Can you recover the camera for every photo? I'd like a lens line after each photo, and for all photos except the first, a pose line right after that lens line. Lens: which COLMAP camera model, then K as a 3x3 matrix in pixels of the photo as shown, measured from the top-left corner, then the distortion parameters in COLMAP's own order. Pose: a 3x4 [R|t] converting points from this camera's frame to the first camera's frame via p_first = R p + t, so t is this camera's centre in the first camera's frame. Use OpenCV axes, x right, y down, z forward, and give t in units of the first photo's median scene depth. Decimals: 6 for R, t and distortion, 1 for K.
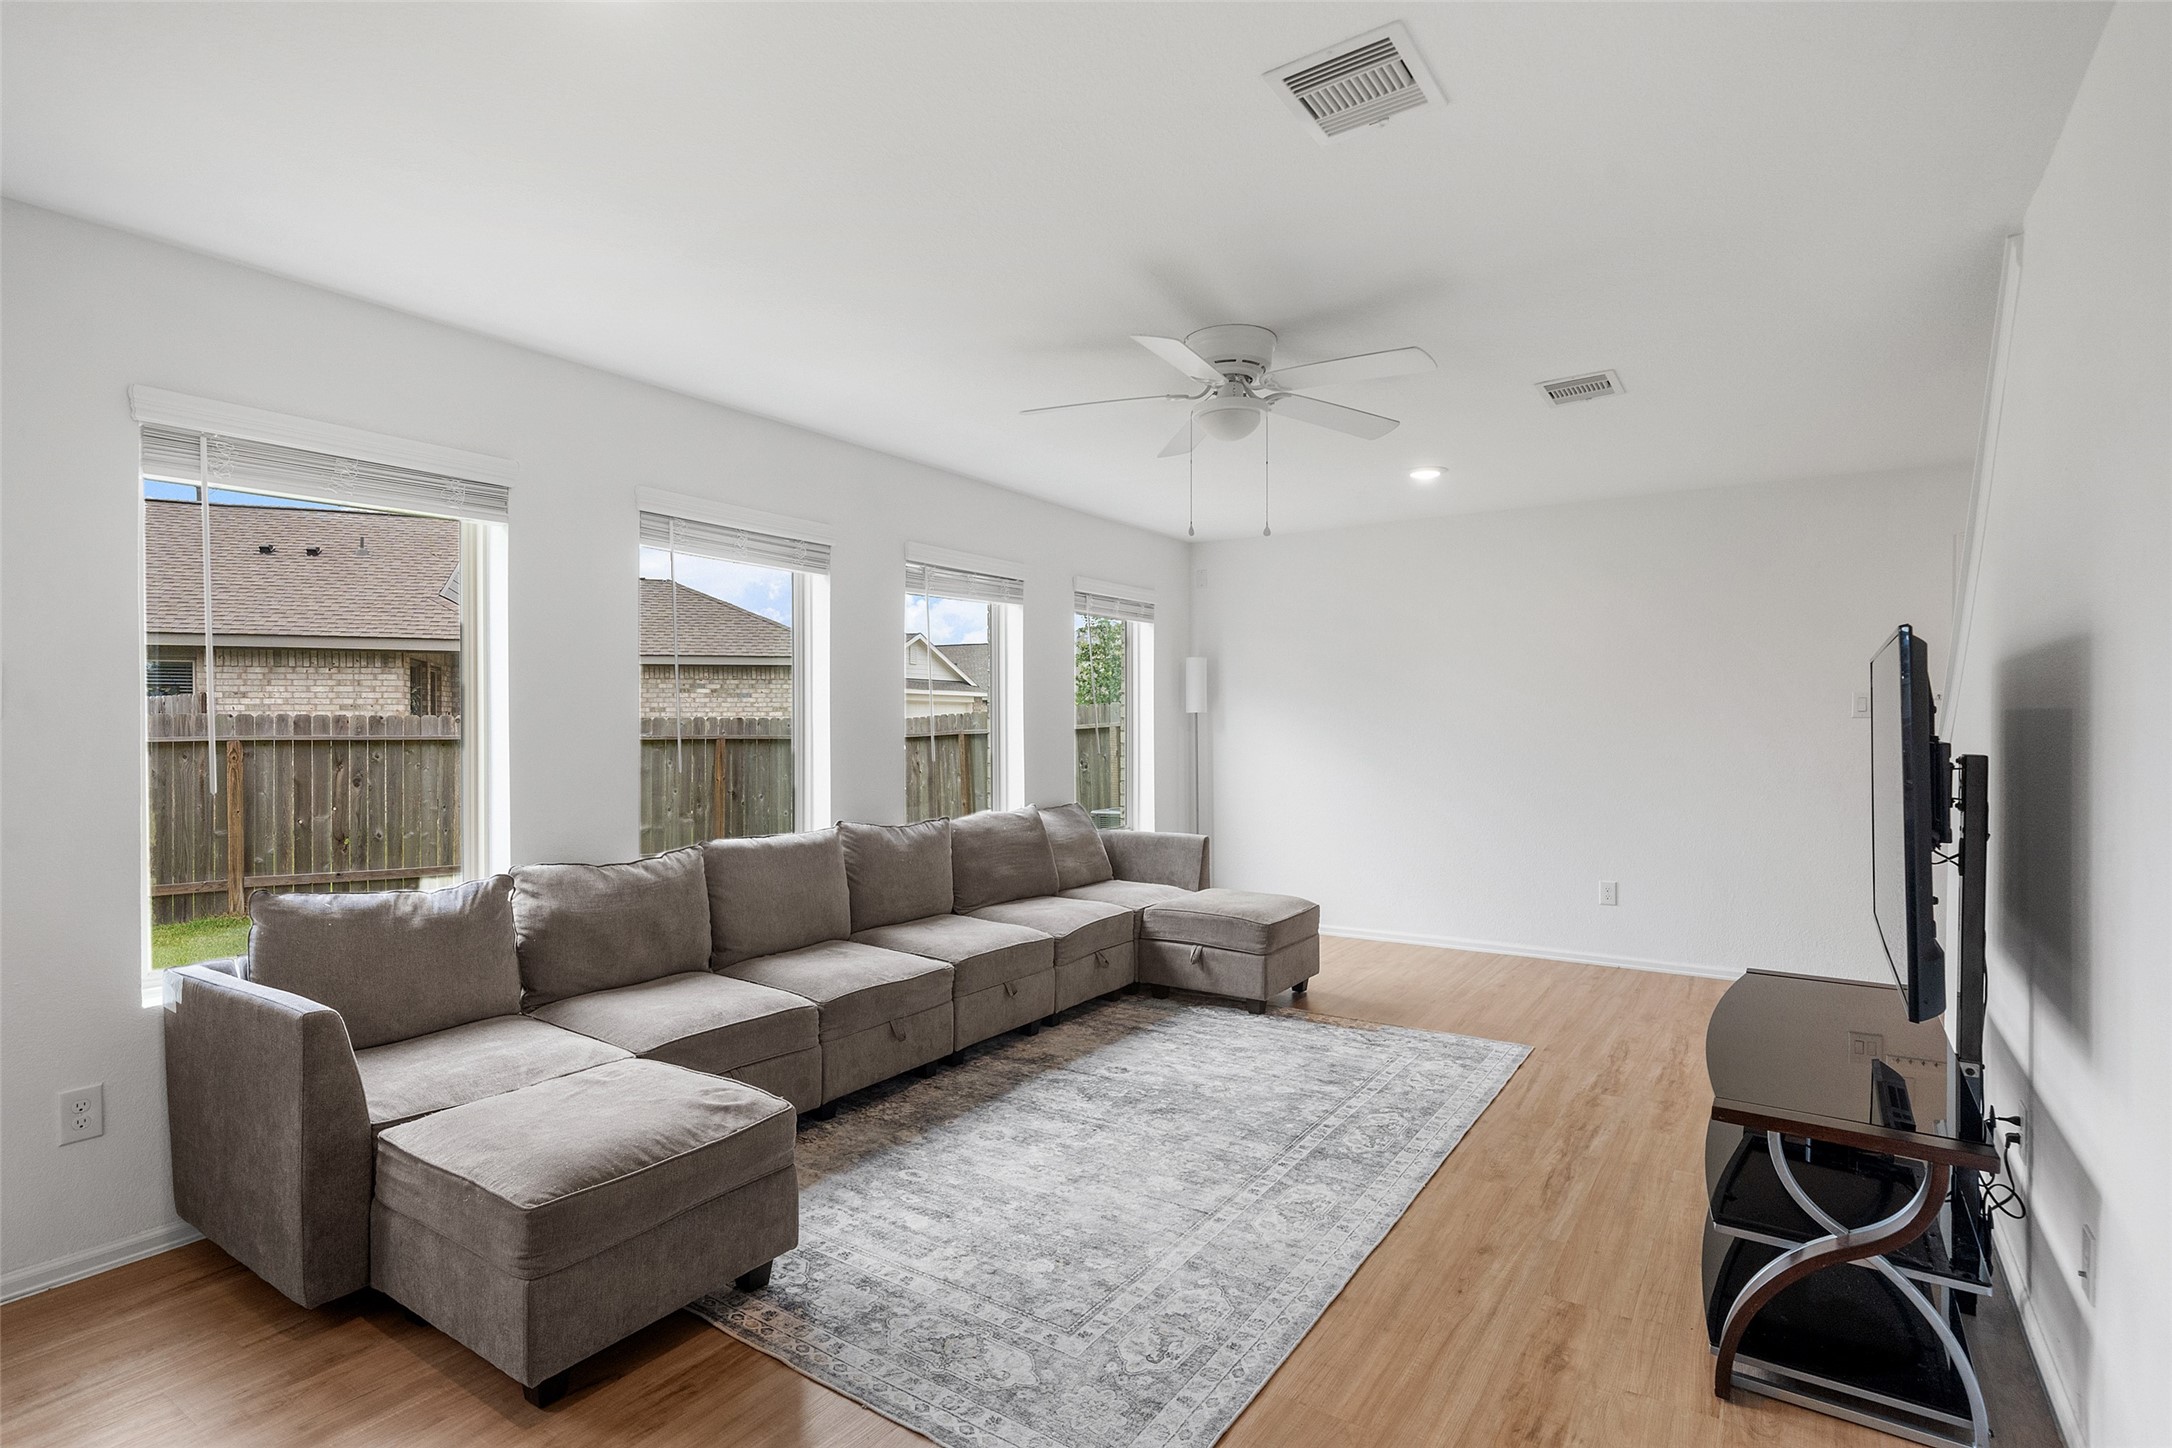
lens RADIAL K [[1076.4, 0, 1078.6], [0, 1076.4, 733.2], [0, 0, 1]] dist [0.000085, -0.000541]
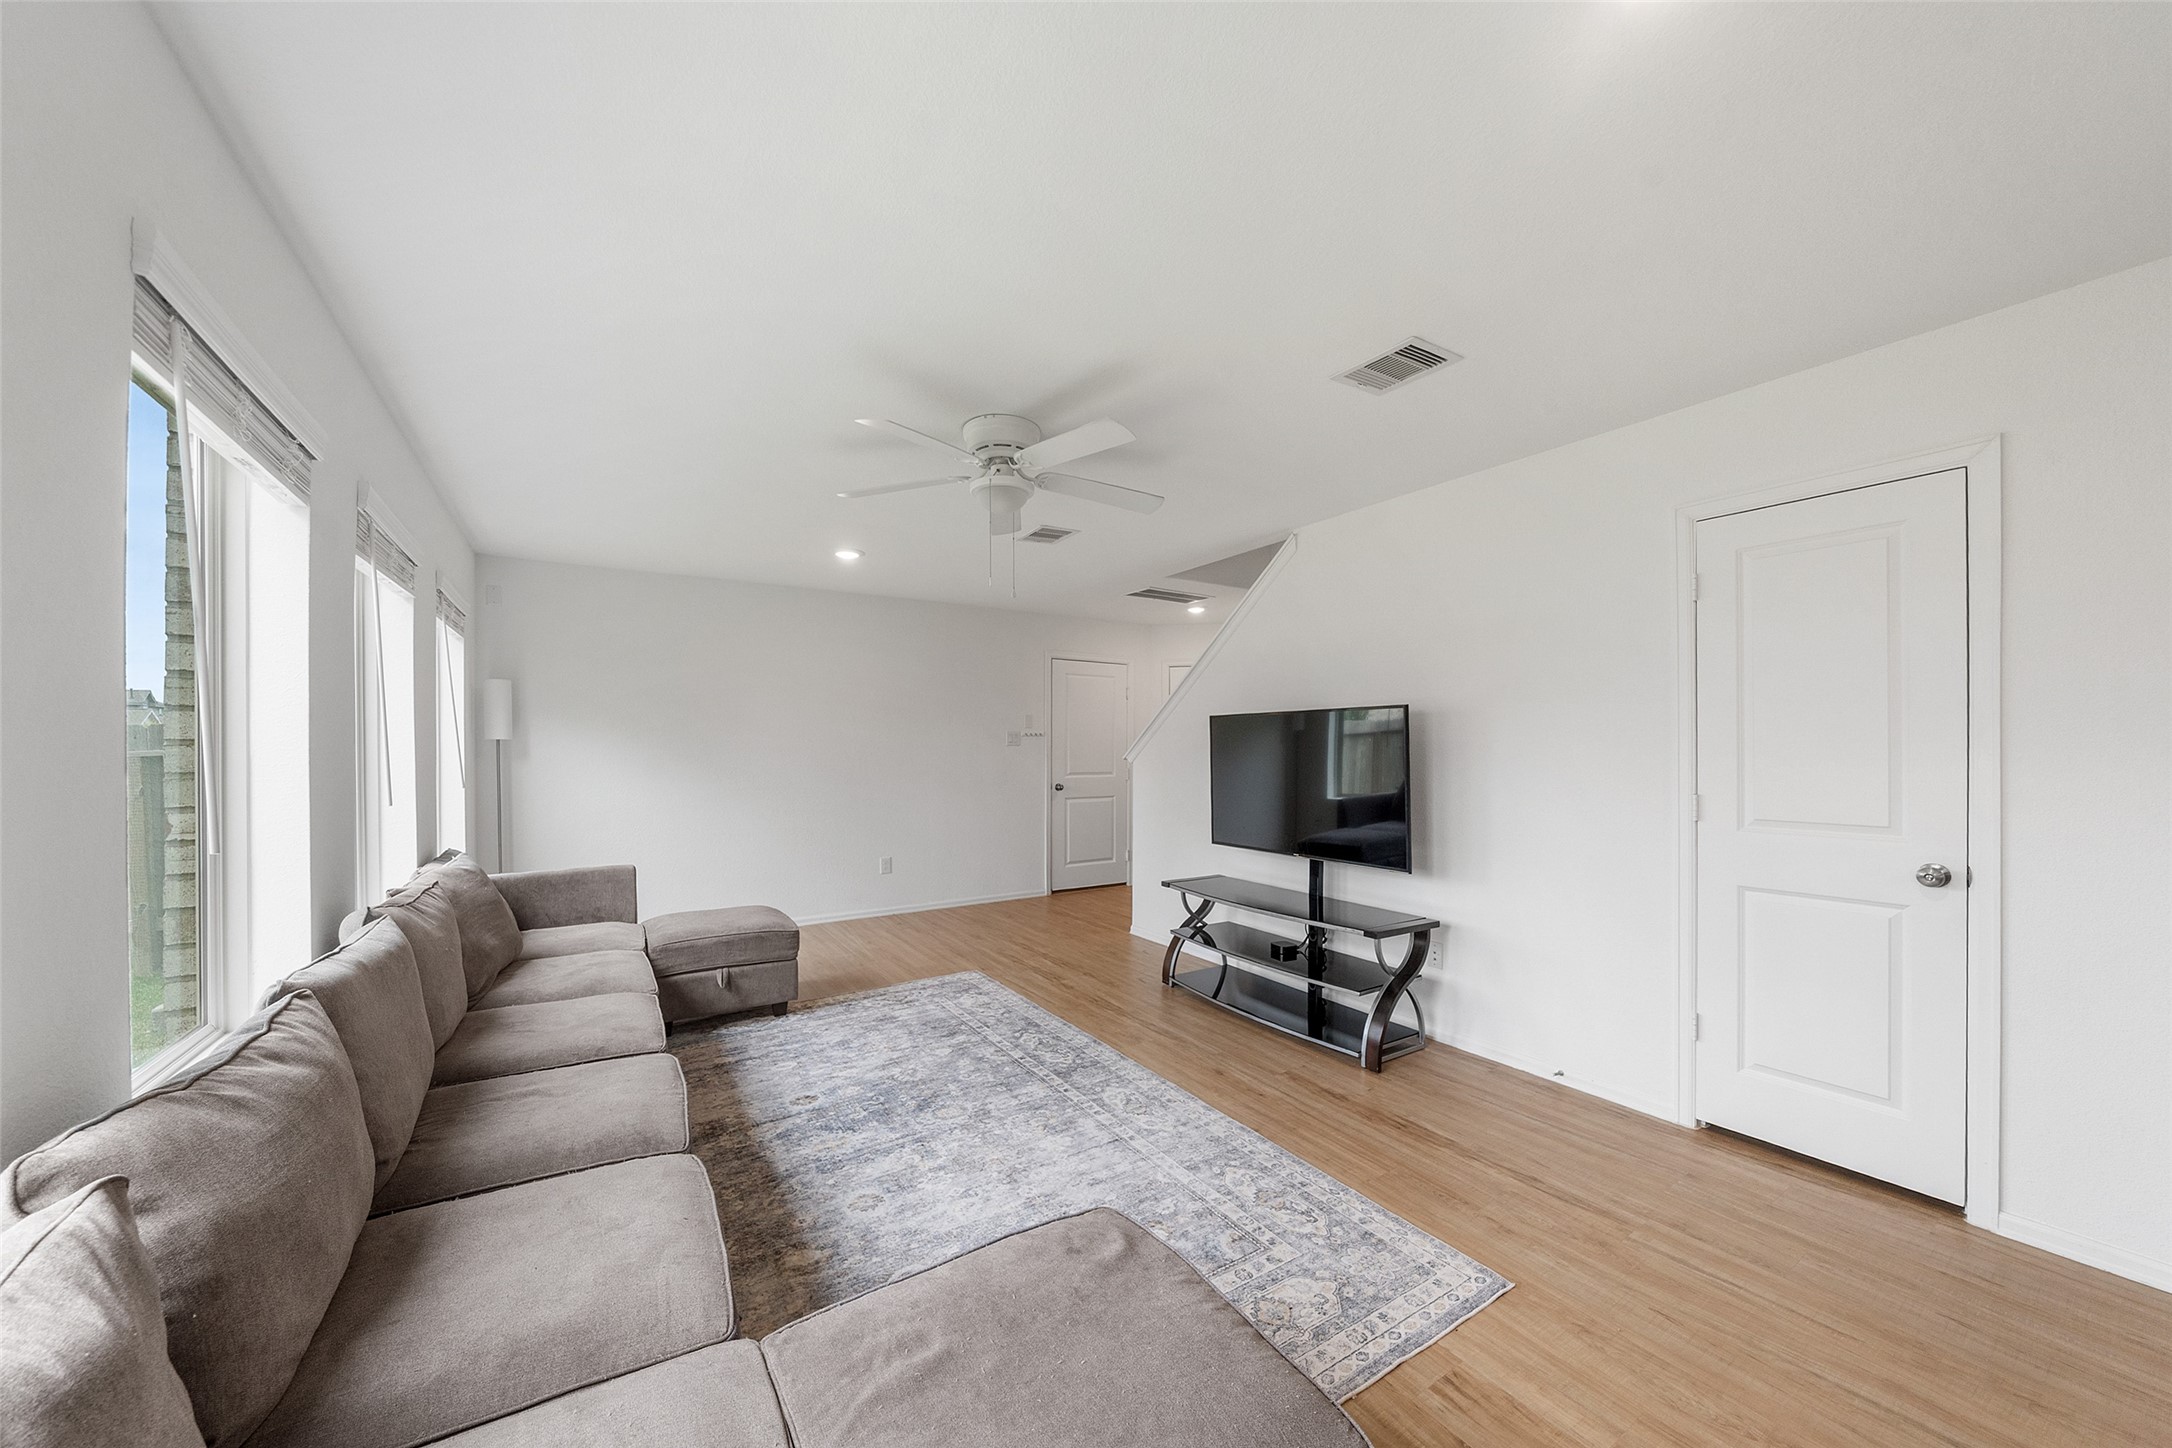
lens RADIAL K [[752.0, 0, 1095.3], [0, 752.0, 753.3], [0, 0, 1]] dist [-0.003640, 0.000481]
pose [[0.394237, -0.003296, 0.919003, -0.498240], [0.011728, 0.999930, -0.001444, -0.001709], [-0.918934, 0.011347, 0.394248, 0.484694]]
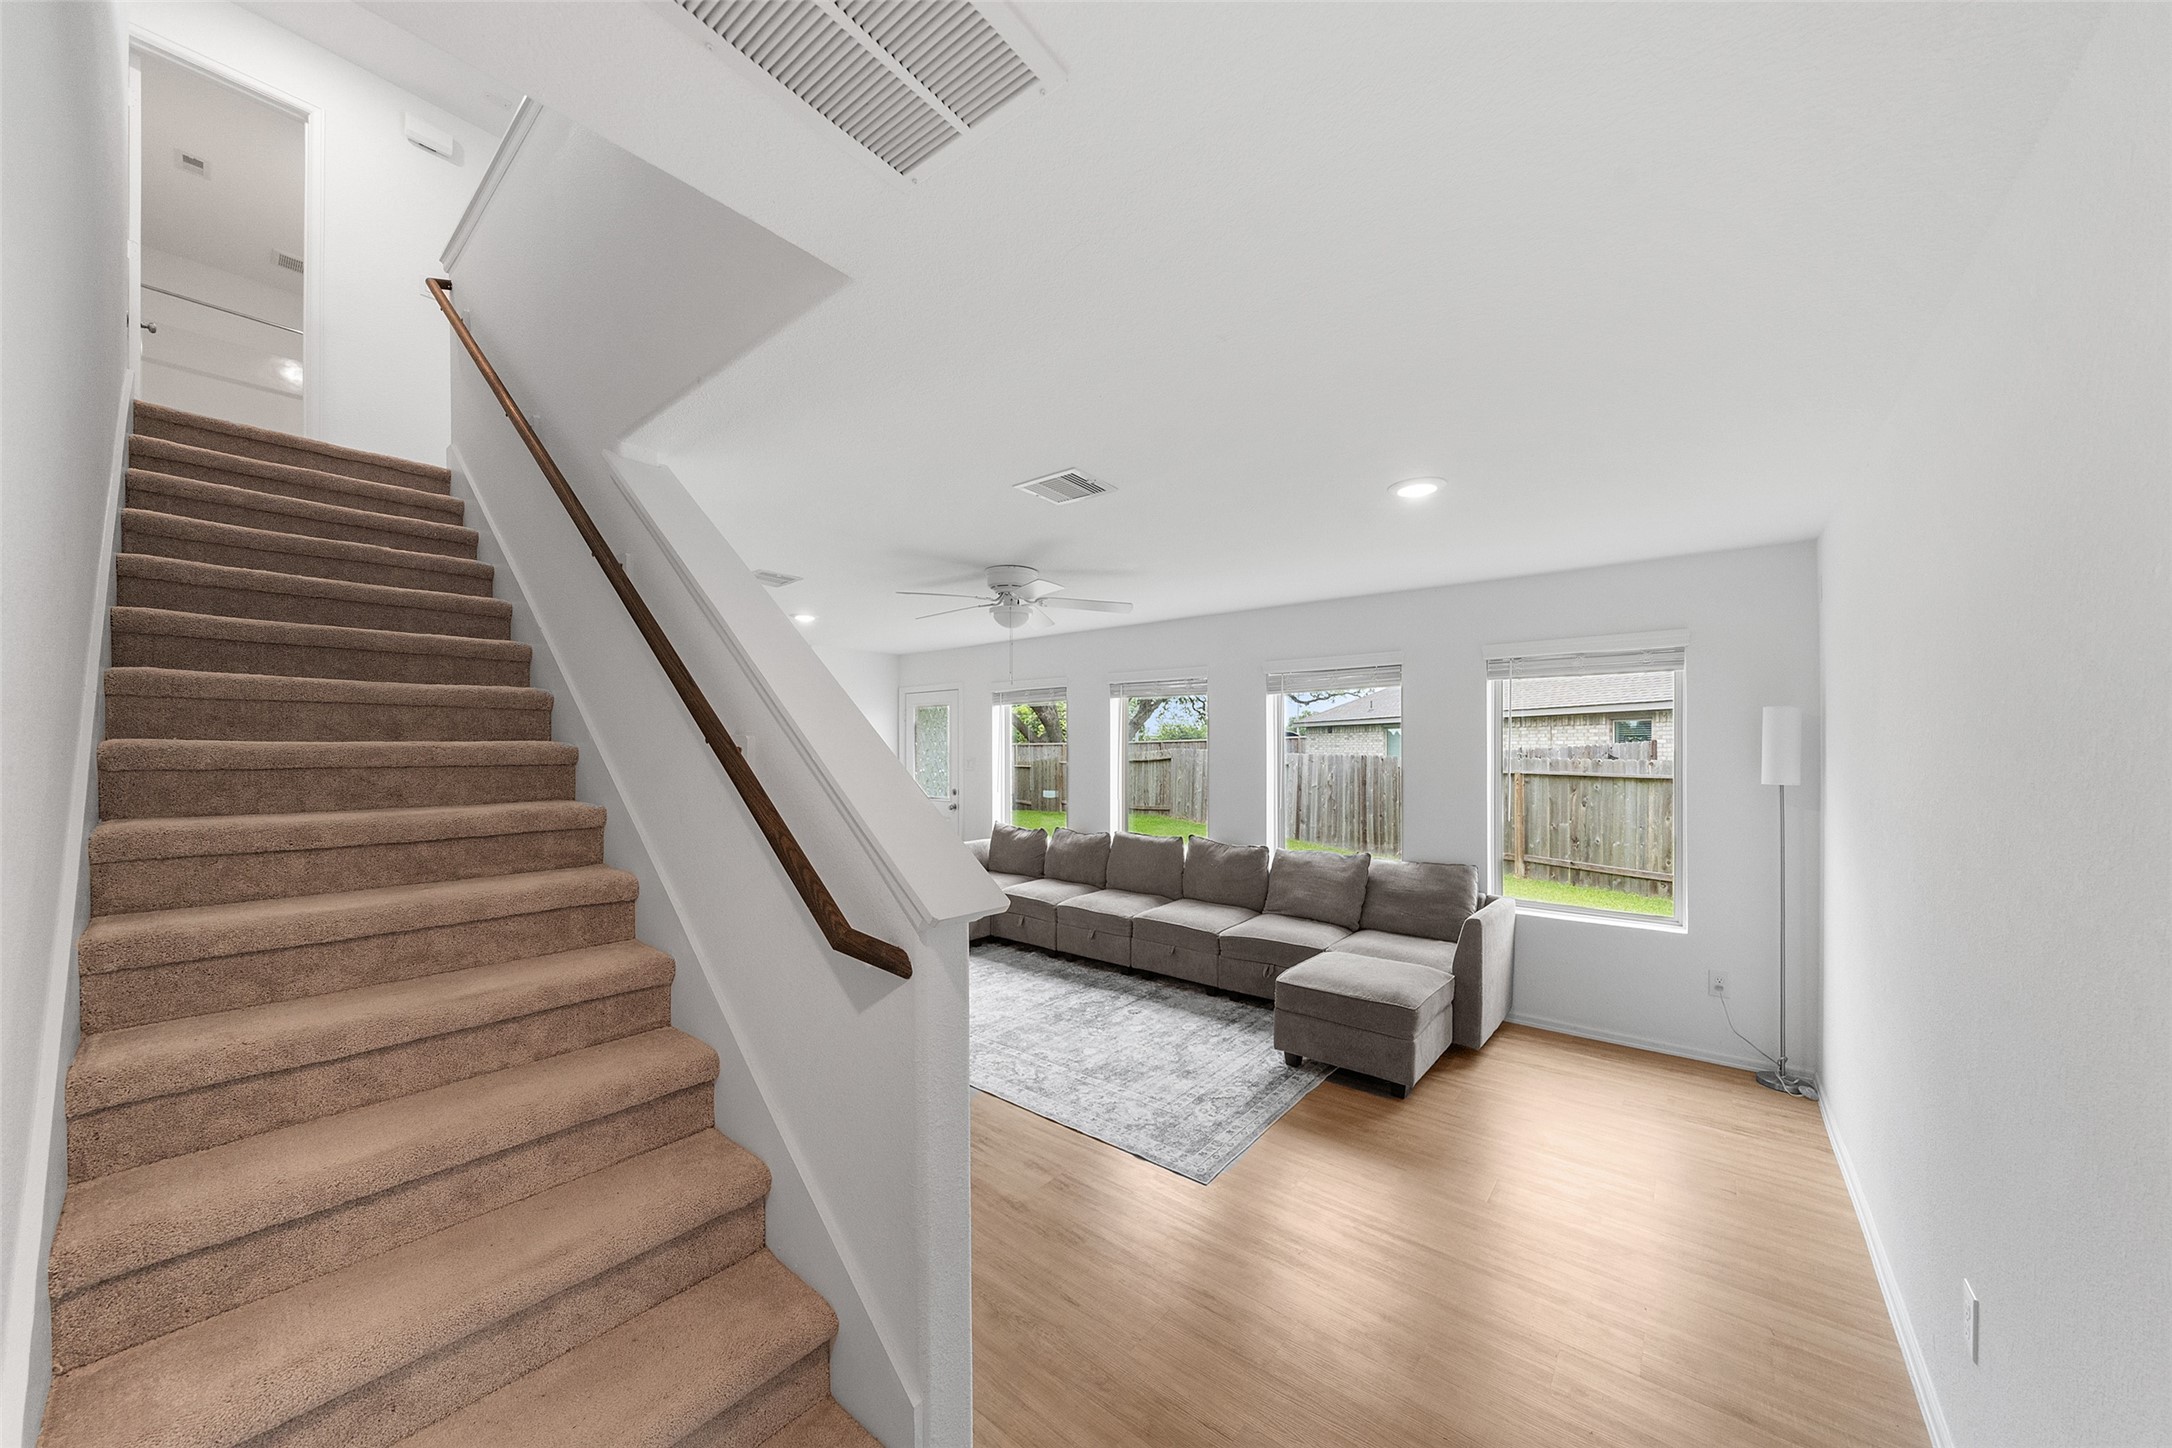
lens RADIAL K [[752.0, 0, 1095.0], [0, 752.0, 738.1], [0, 0, 1]] dist [-0.003640, 0.000481]
pose [[-0.105032, -0.011853, -0.994398, 1.140437], [-0.009522, 0.999895, -0.010913, -0.070434], [0.994423, 0.008322, -0.105134, 1.065988]]
